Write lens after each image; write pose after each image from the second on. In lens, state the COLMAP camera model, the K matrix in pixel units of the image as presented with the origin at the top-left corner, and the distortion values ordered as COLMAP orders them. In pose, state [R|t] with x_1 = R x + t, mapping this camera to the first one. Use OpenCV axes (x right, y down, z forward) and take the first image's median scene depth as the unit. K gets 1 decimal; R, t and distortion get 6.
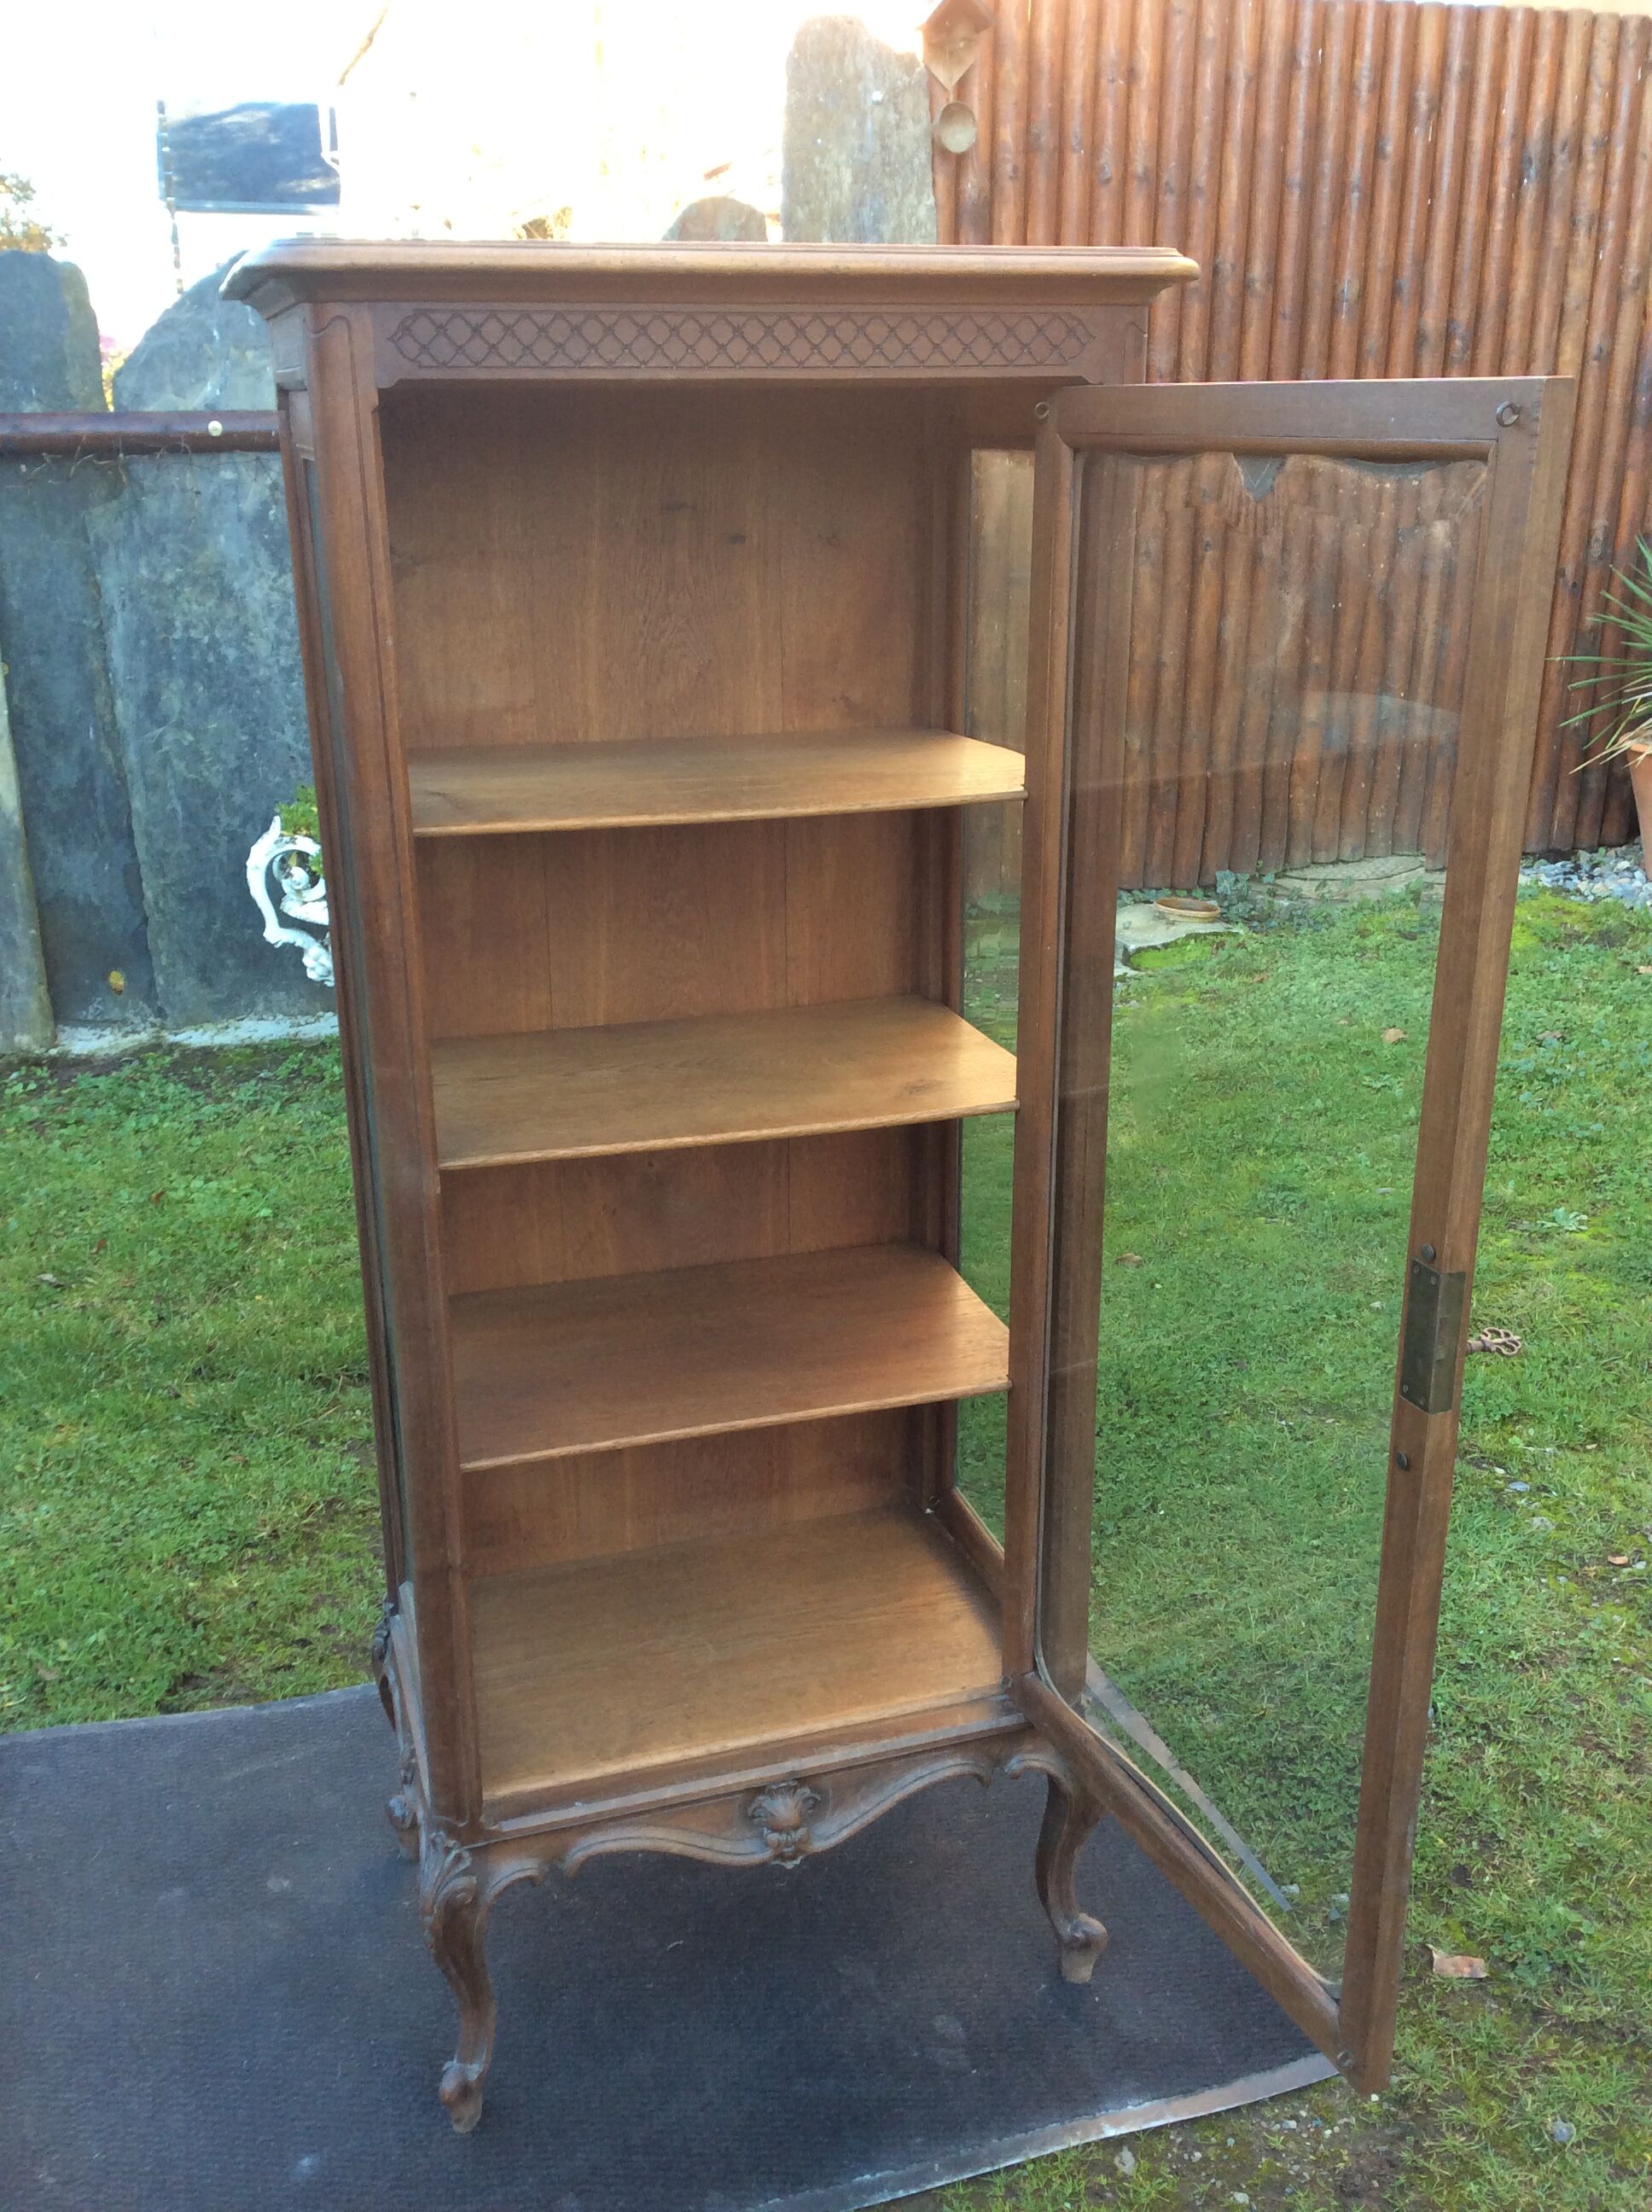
lens RADIAL K [[2005.0, 0, 792.4], [0, 2005.0, 1132.3], [0, 0, 1]] dist [0.170870, -0.358703]
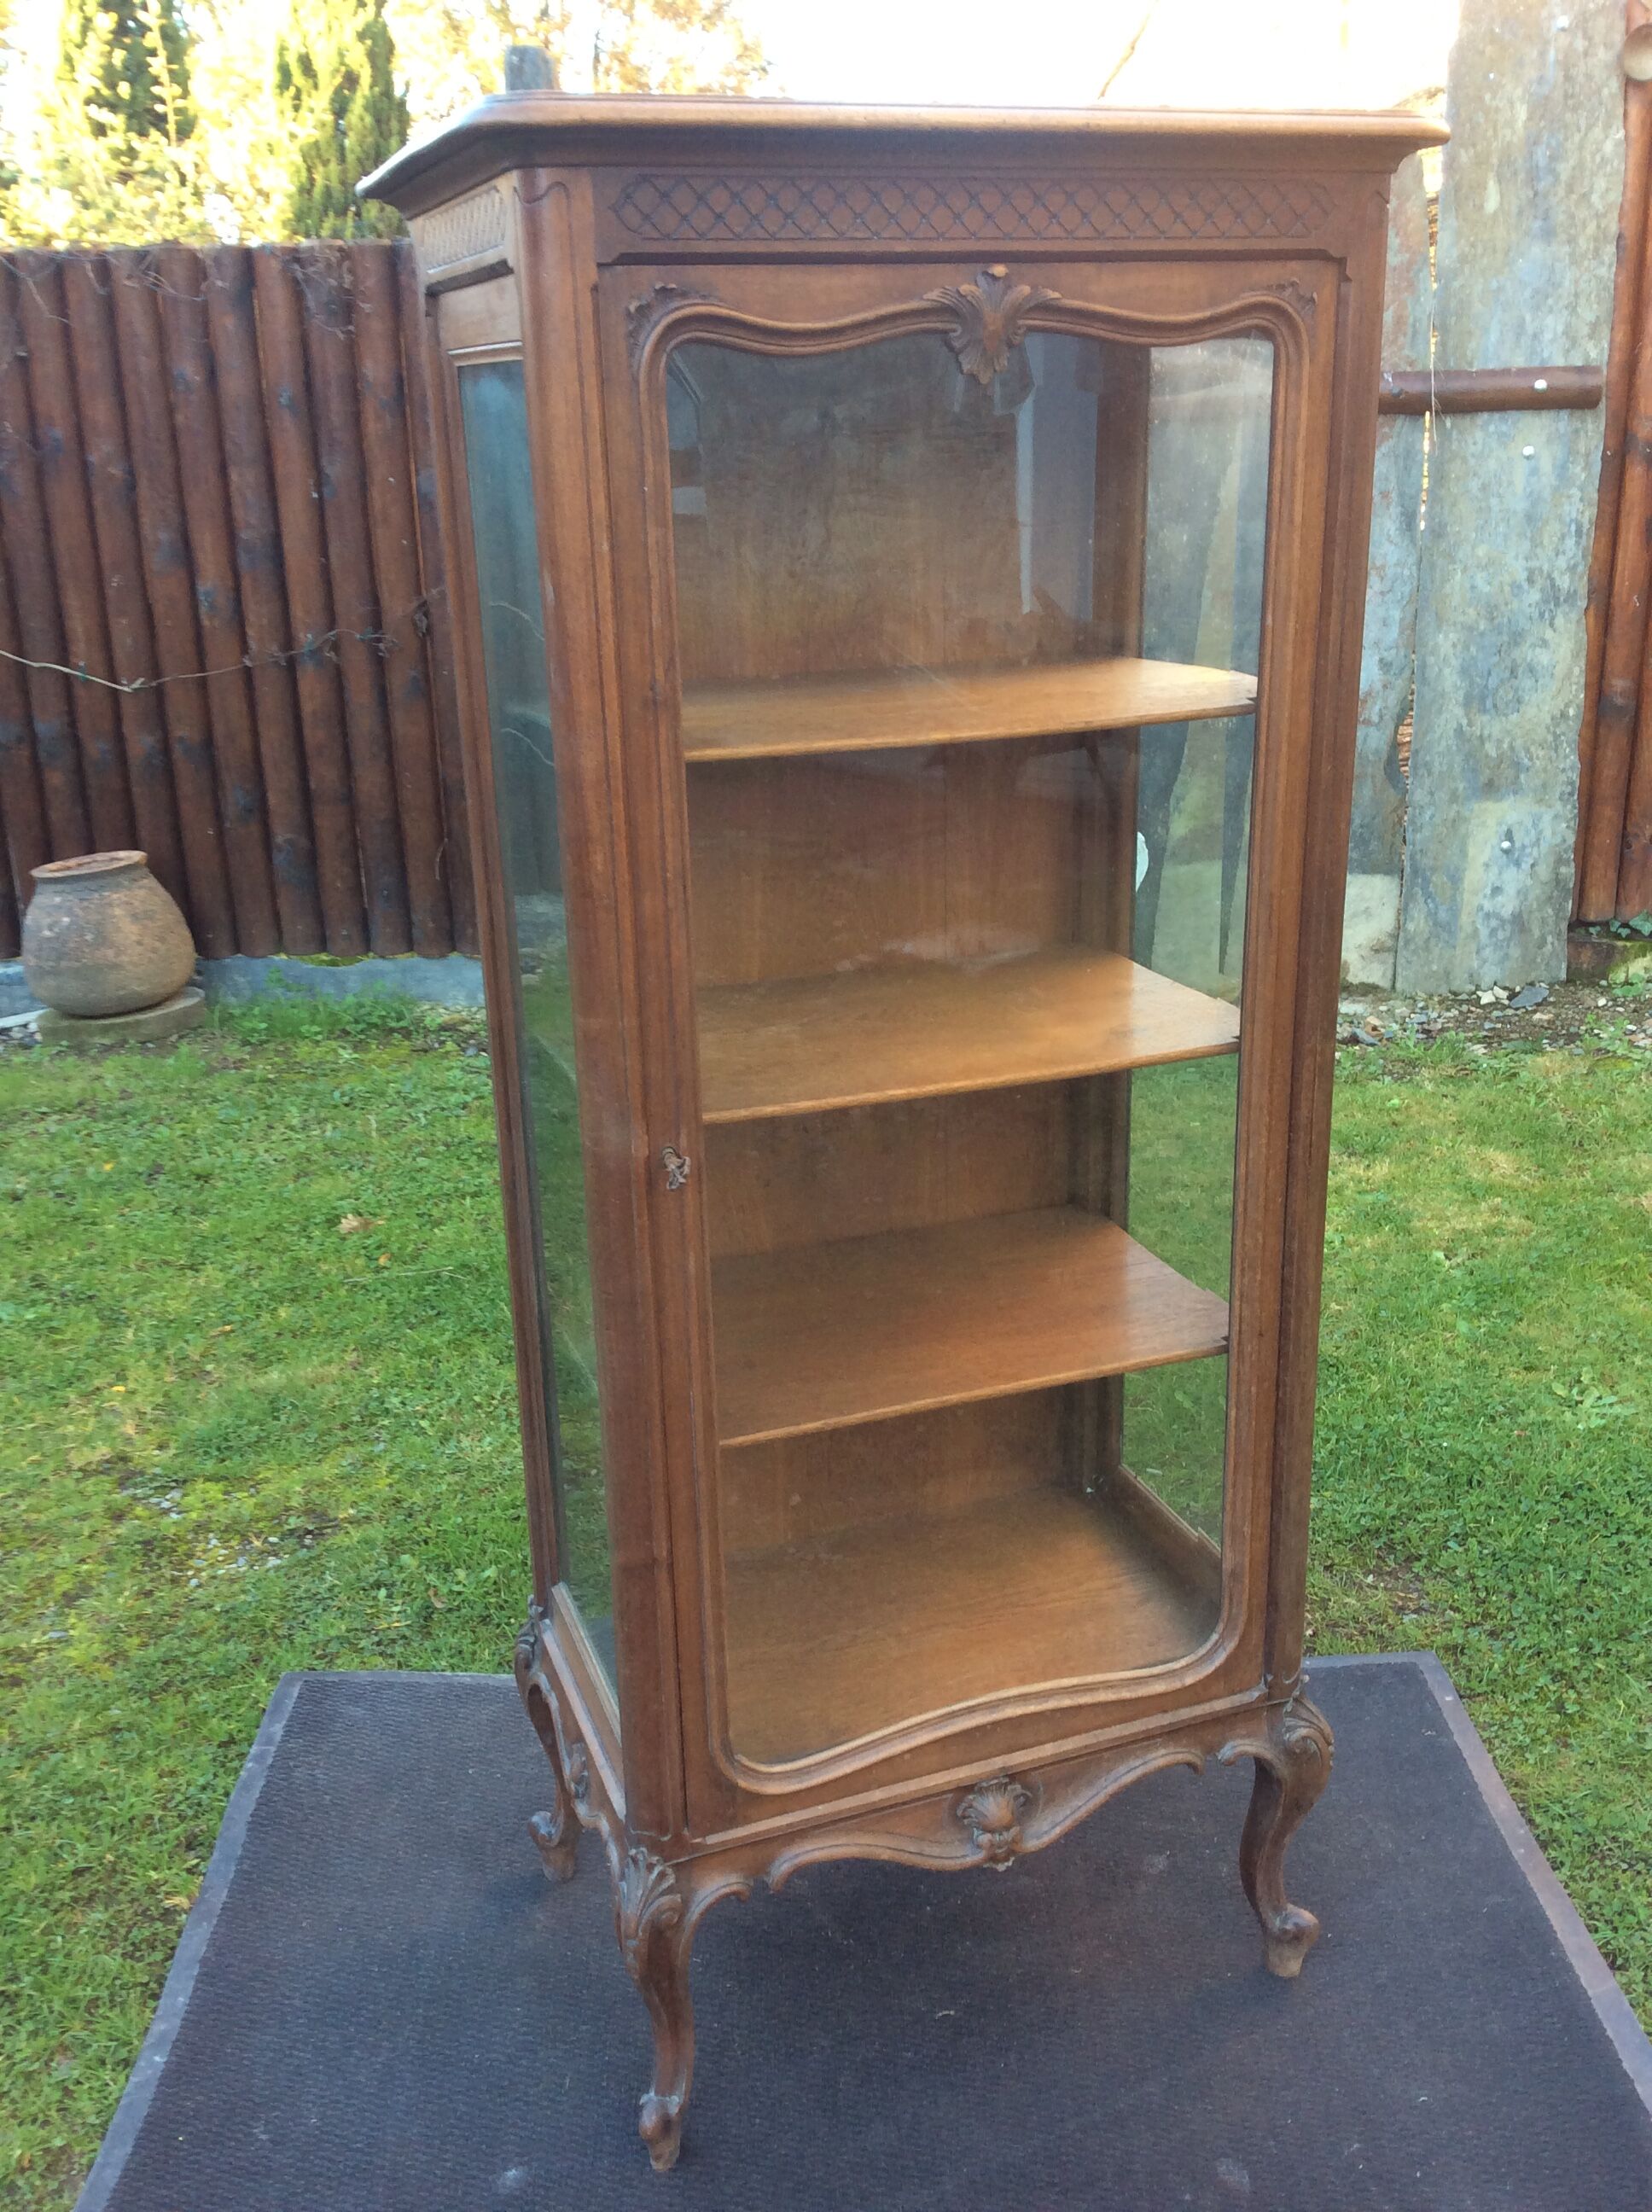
lens RADIAL K [[2005.0, 0, 792.4], [0, 2005.0, 1132.3], [0, 0, 1]] dist [0.170870, -0.358703]
pose [[0.941786, 0.091874, -0.323417, 0.055723], [-0.093183, 0.995583, 0.011473, 0.002105], [0.323043, 0.019332, 0.946187, 0.049252]]
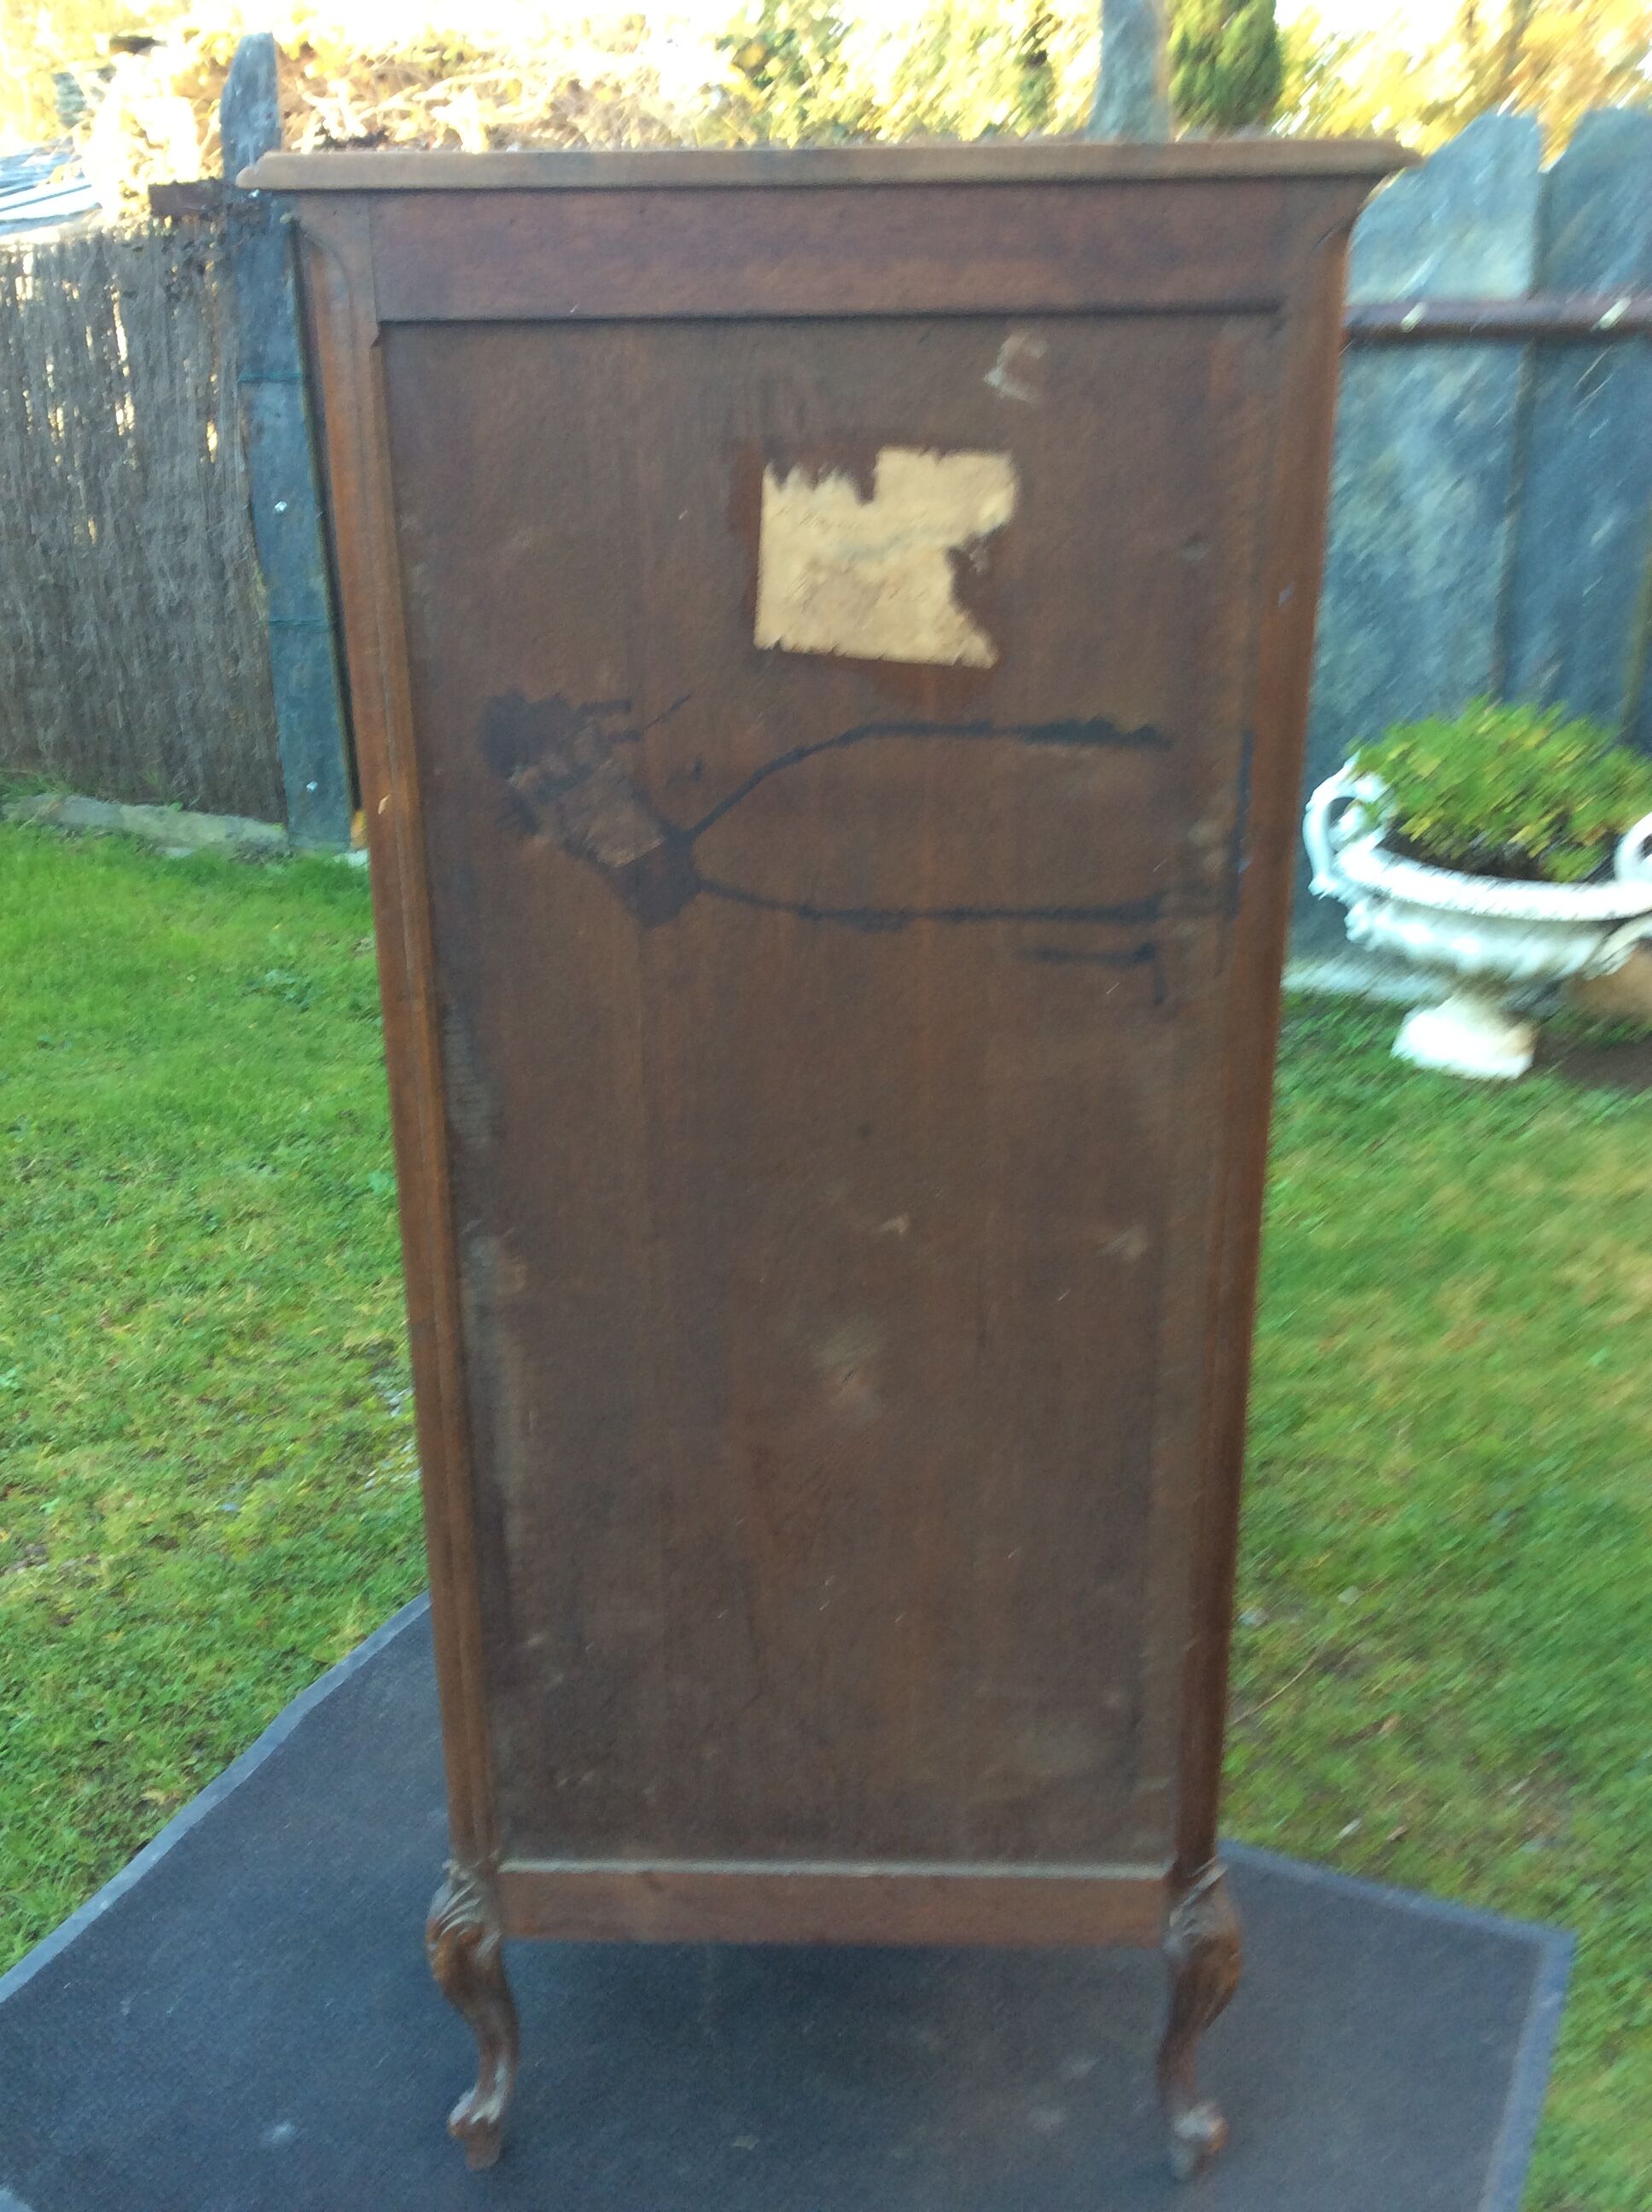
lens RADIAL K [[2015.4, 0, 815.9], [0, 2015.4, 1132.8], [0, 0, 1]] dist [0.093403, -0.171776]
pose [[0.744283, 0.245749, -0.621008, 0.164004], [-0.215627, 0.968466, 0.124816, -0.051086], [0.632098, 0.041007, 0.773803, 0.149326]]
